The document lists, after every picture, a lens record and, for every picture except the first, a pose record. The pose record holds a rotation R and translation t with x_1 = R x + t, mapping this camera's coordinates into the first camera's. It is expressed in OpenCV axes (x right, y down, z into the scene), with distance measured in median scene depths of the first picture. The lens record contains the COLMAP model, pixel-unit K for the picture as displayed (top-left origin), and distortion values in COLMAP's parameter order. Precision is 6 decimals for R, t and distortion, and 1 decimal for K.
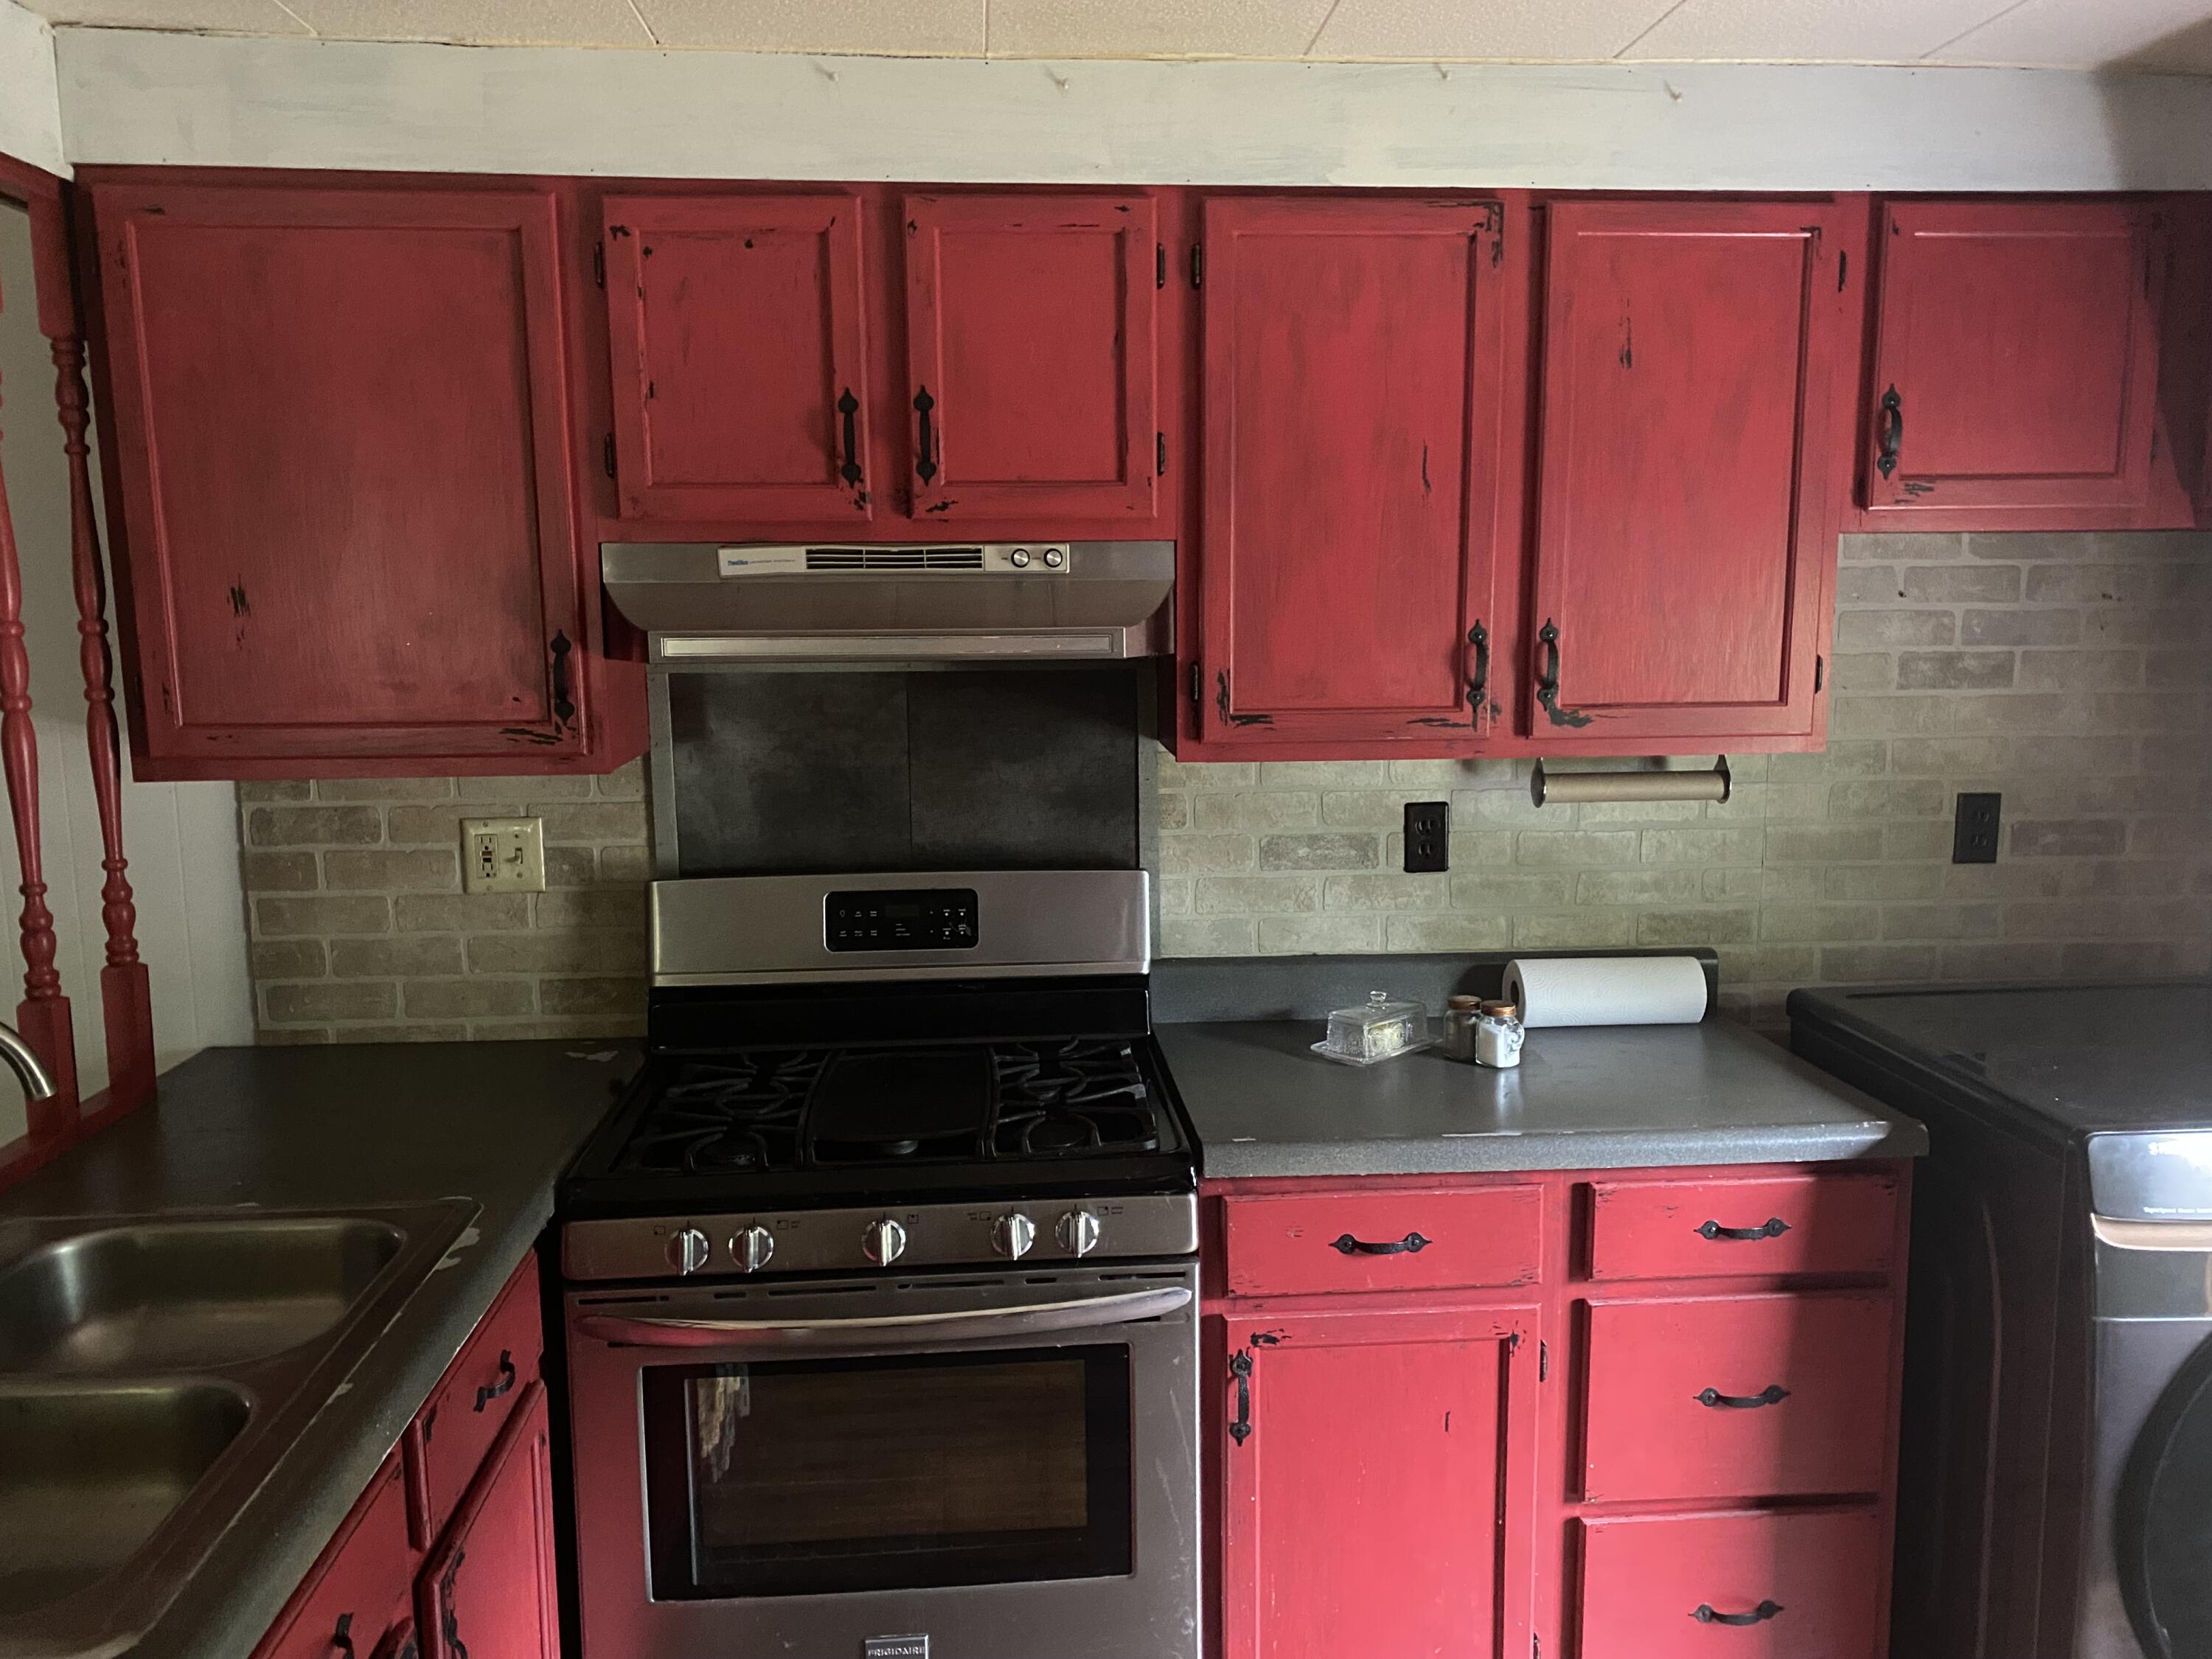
lens RADIAL K [[1669.1, 0, 1106.0], [0, 1669.1, 829.5], [0, 0, 1]] dist [0.065453, -0.095731]
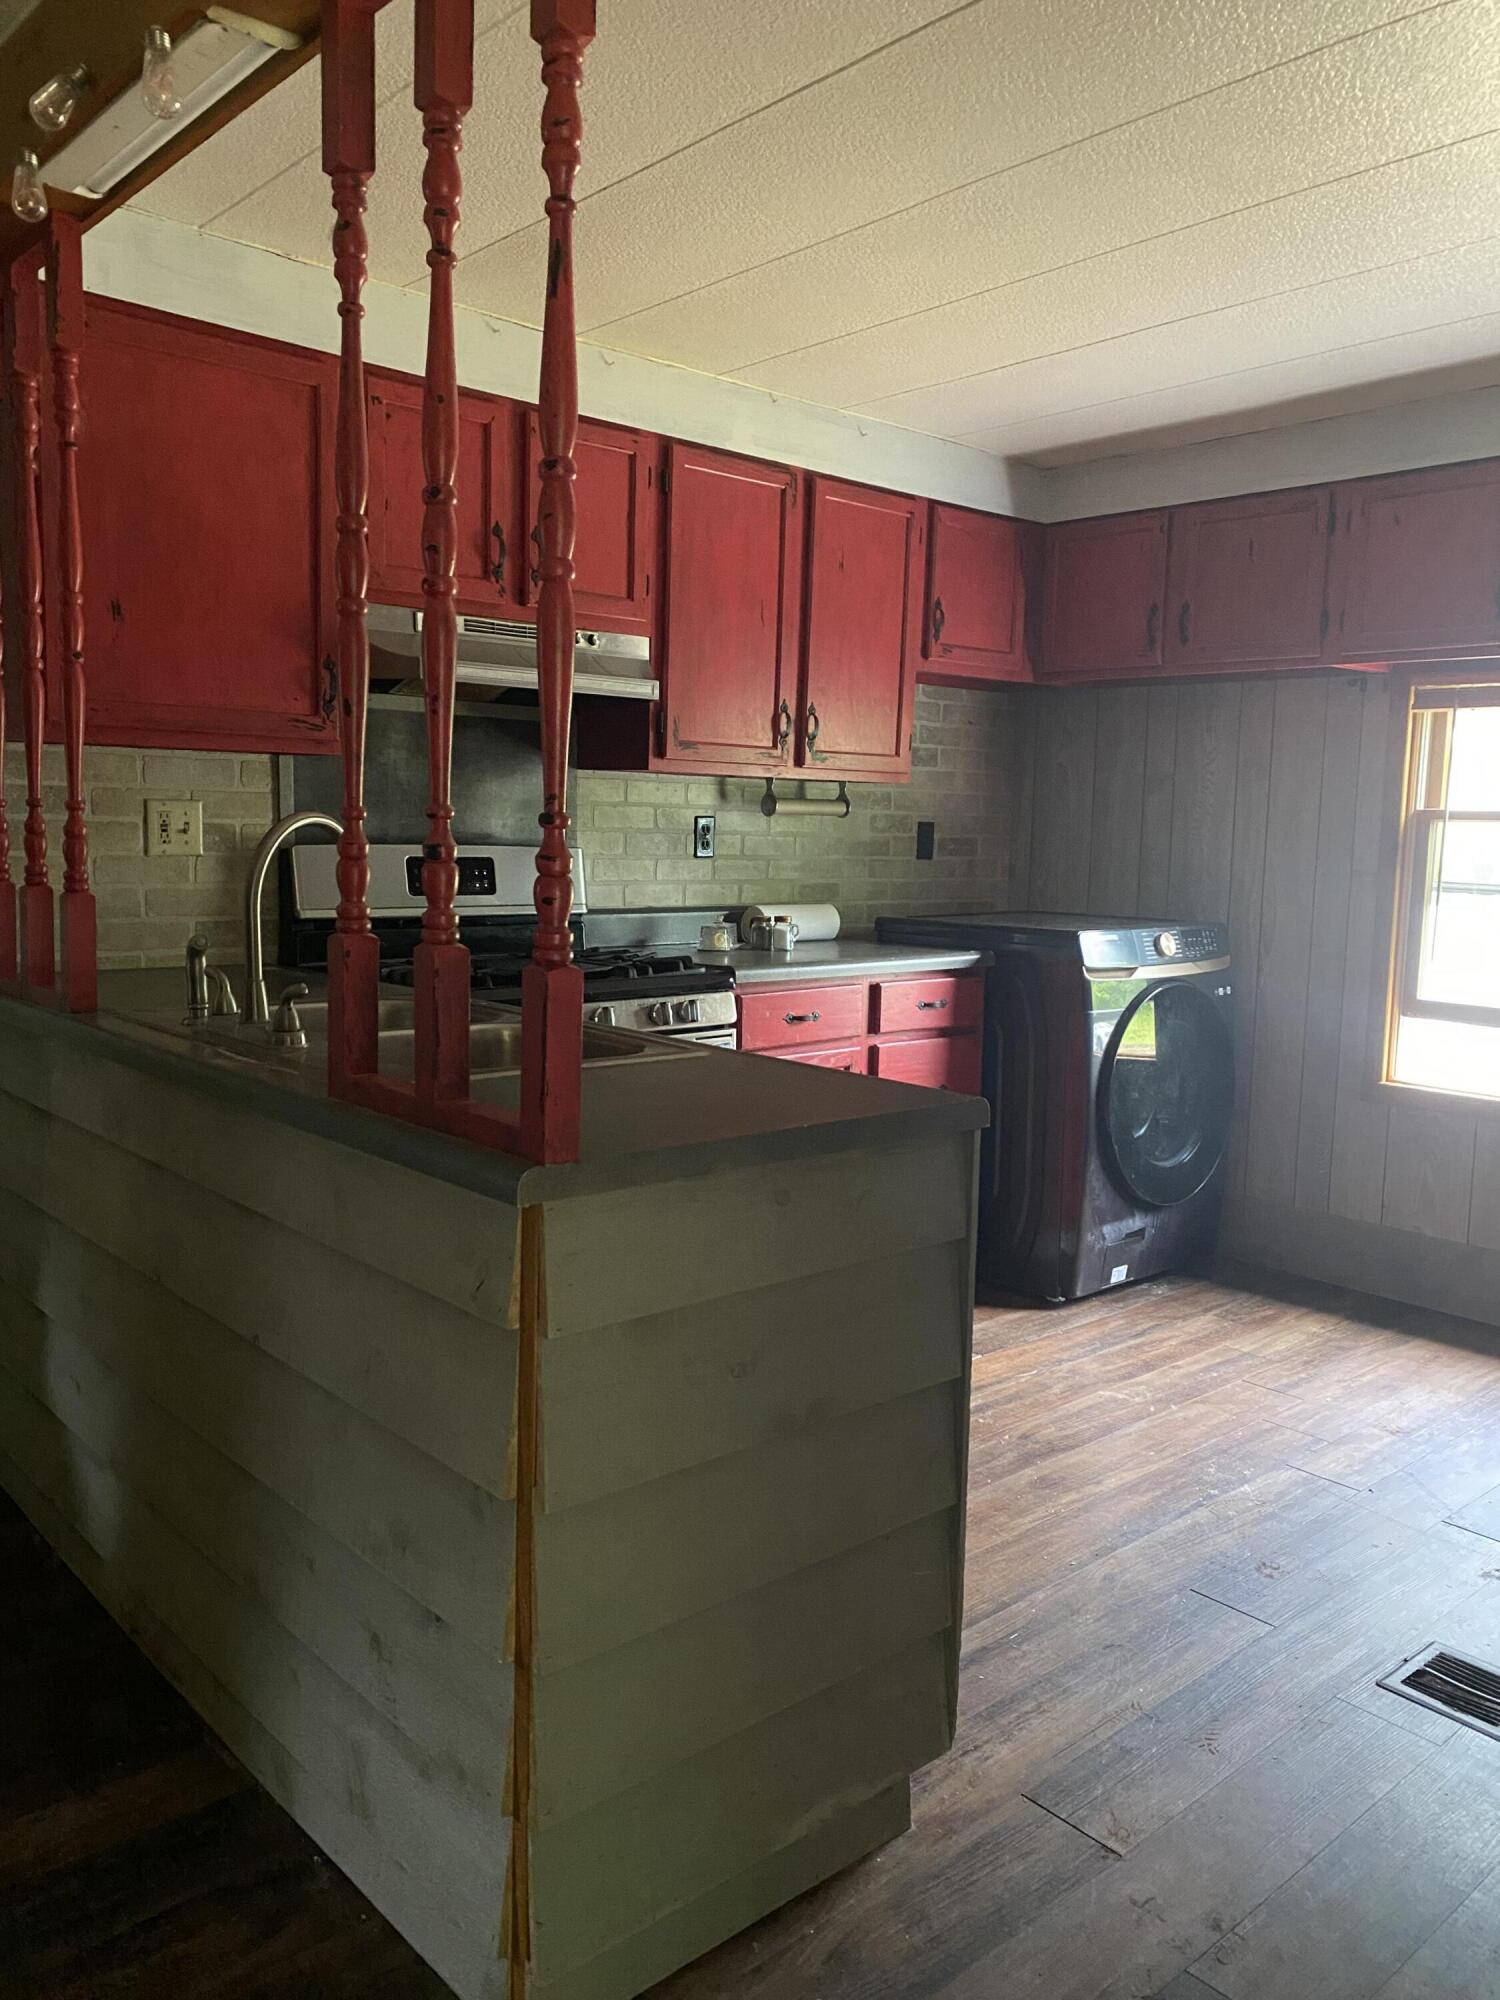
lens RADIAL K [[1501.9, 0, 750.0], [0, 1501.9, 1000.0], [0, 0, 1]] dist [0.092703, -0.216667]
pose [[0.791330, -0.045560, 0.609690, -0.752432], [0.059879, 0.998201, -0.003126, 0.188072], [-0.608450, 0.038981, 0.792634, -0.251348]]
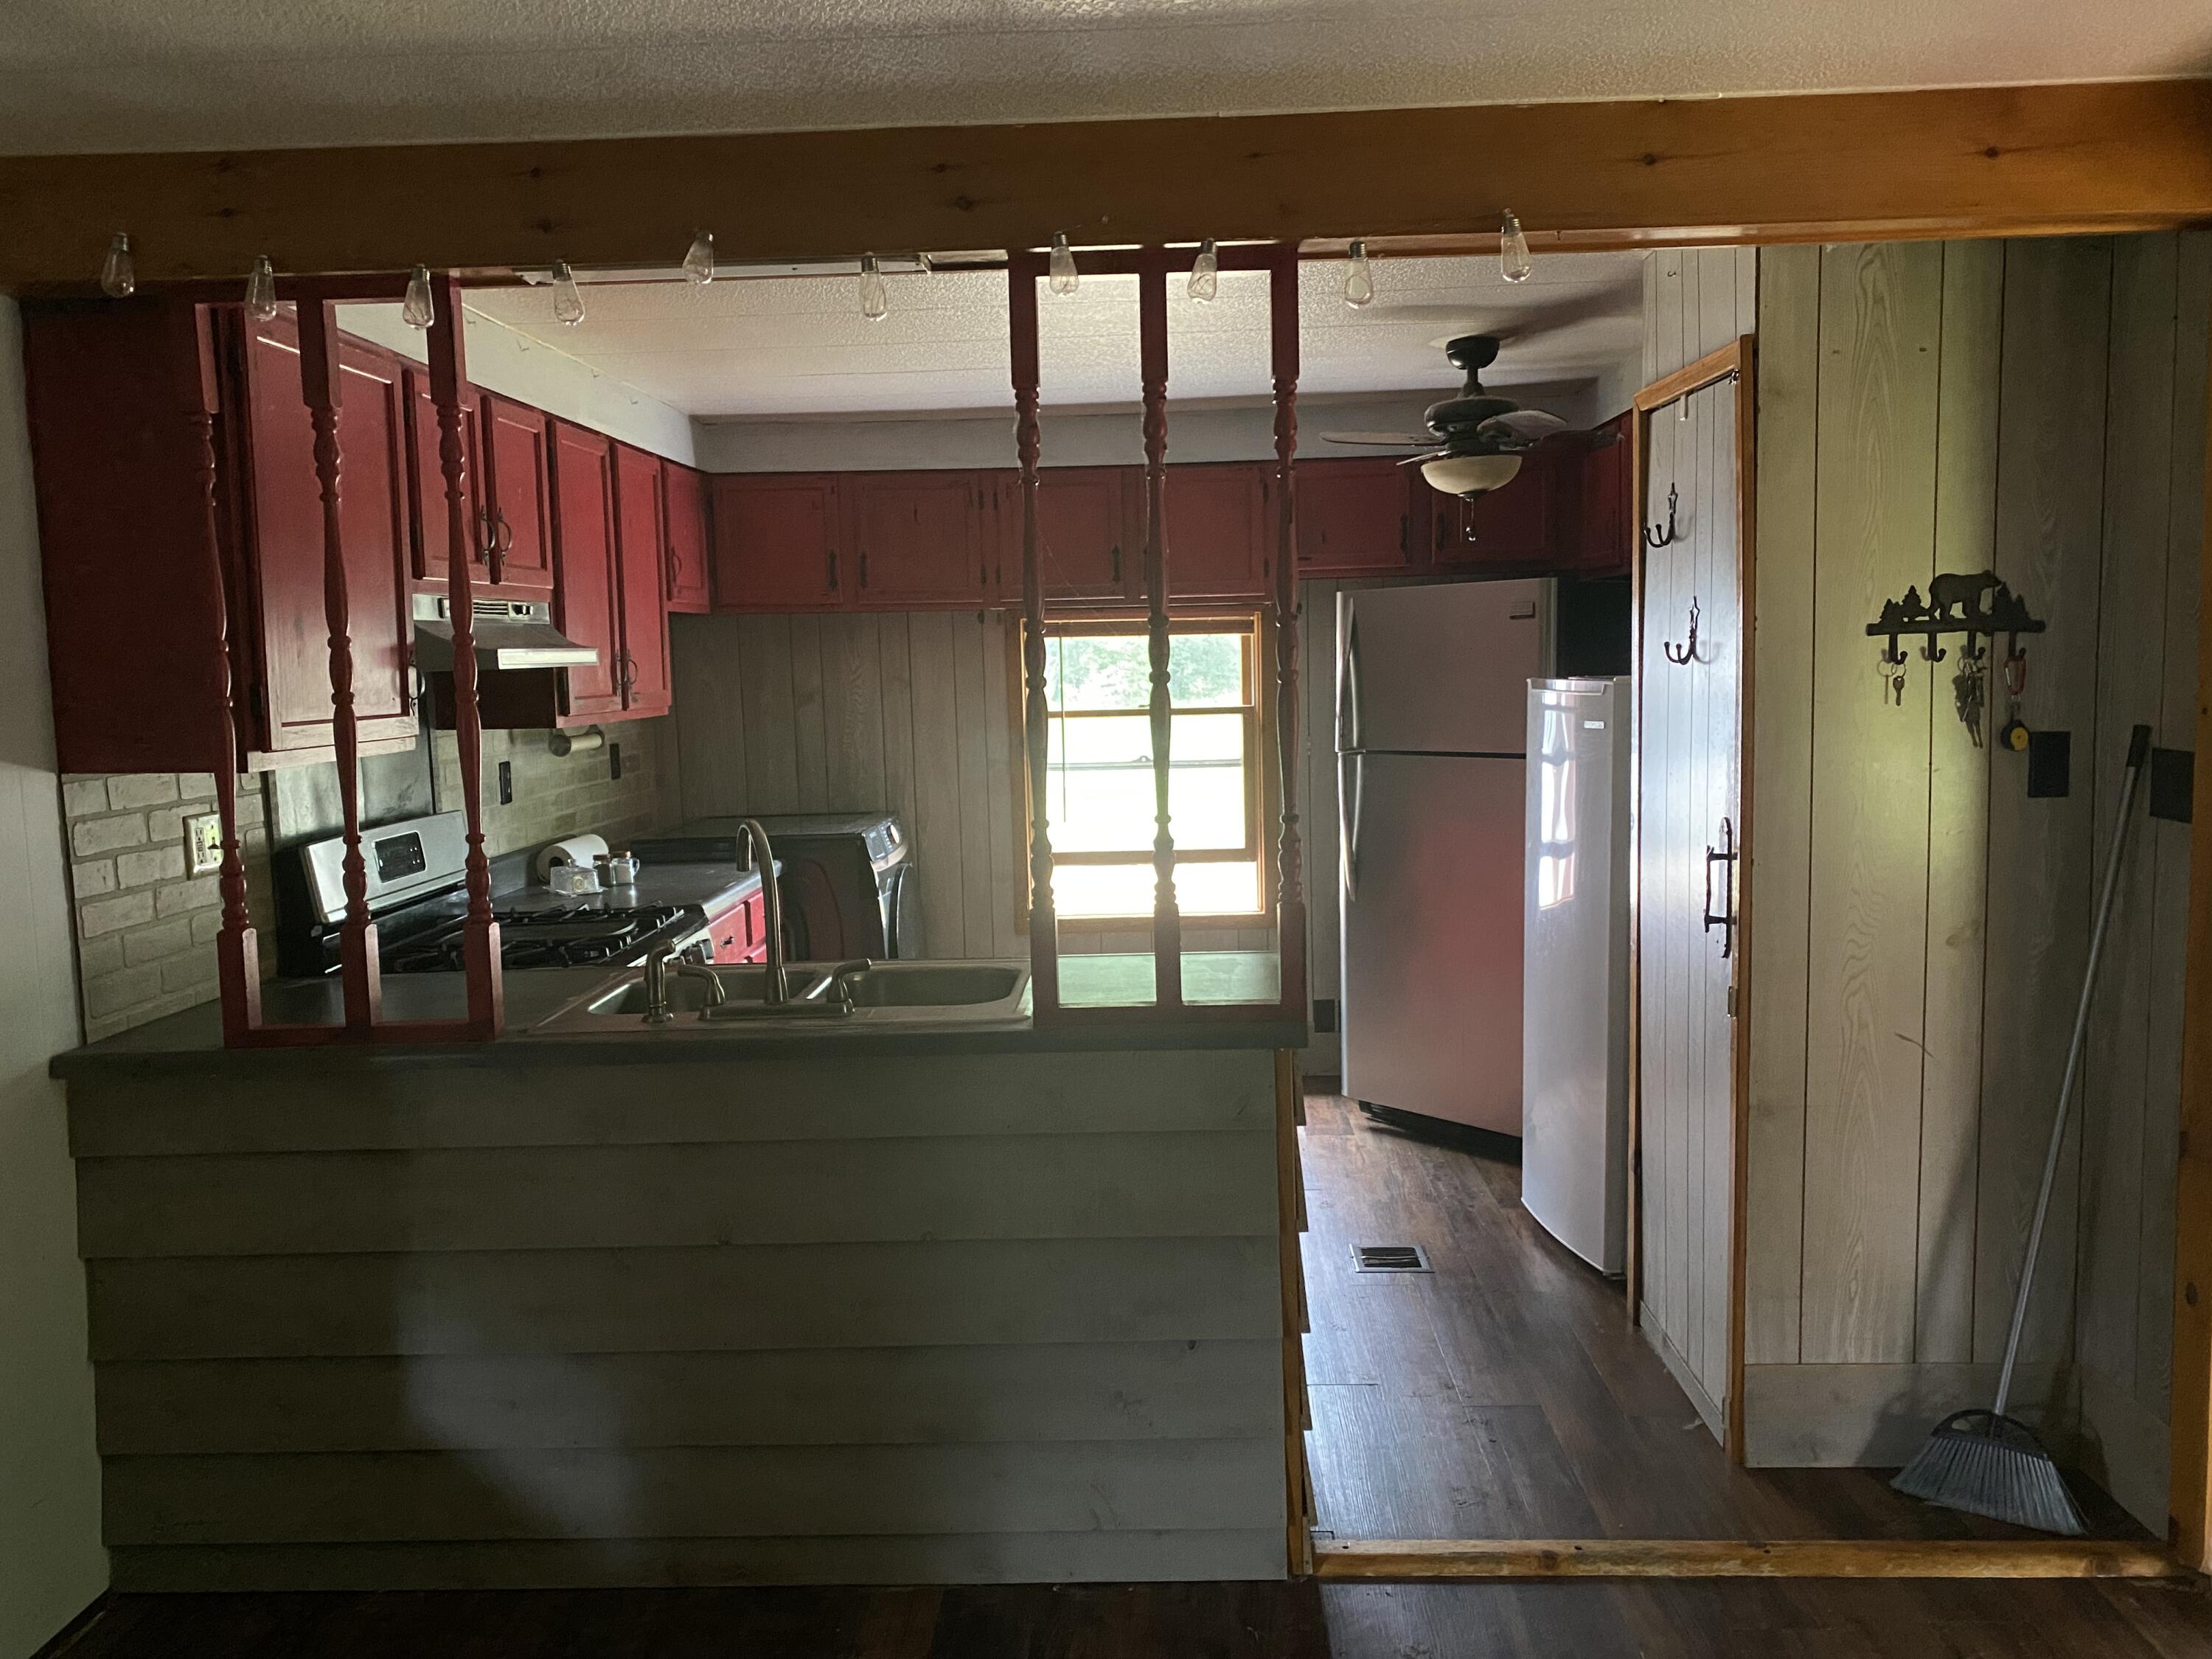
lens RADIAL K [[1666.5, 0, 1106.0], [0, 1666.5, 829.5], [0, 0, 1]] dist [0.107335, -0.098575]
pose [[0.103140, -0.103138, 0.989305, -1.529837], [0.171084, 0.981626, 0.084501, 0.013102], [-0.979843, 0.160539, 0.118890, 0.213560]]
